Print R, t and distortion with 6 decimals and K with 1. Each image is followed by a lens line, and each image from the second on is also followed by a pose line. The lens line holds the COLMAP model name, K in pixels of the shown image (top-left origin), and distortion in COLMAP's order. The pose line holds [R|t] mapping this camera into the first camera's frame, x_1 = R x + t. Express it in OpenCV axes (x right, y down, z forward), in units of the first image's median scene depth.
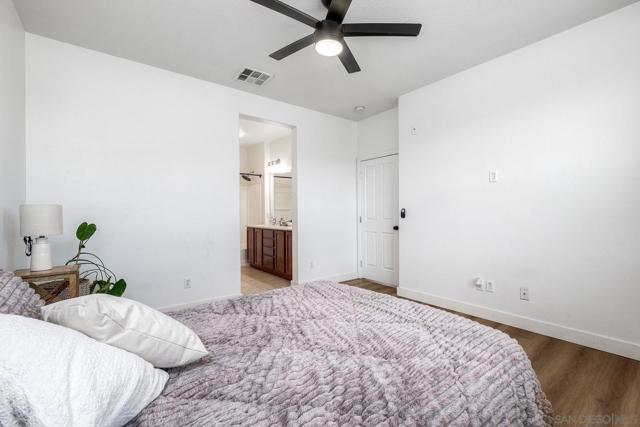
lens RADIAL K [[282.6, 0, 320.0], [0, 282.6, 213.5], [0, 0, 1]] dist [-0.001012, -0.000393]
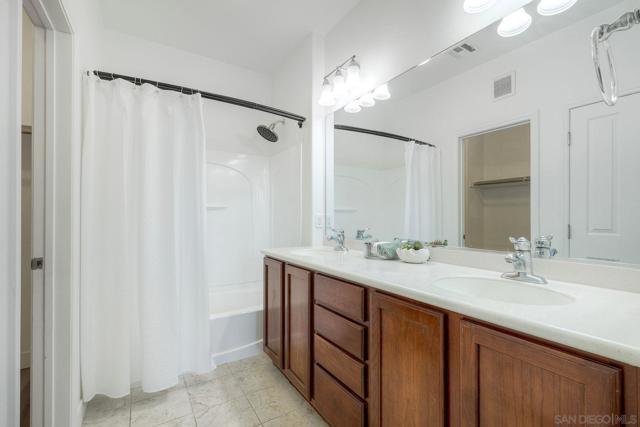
lens RADIAL K [[282.6, 0, 320.0], [0, 282.6, 213.5], [0, 0, 1]] dist [-0.001012, -0.000393]
pose [[0.994202, 0.006476, -0.107329, -0.144269], [-0.008370, 0.999817, -0.017204, 0.000107], [0.107198, 0.018002, 0.994075, 0.624528]]
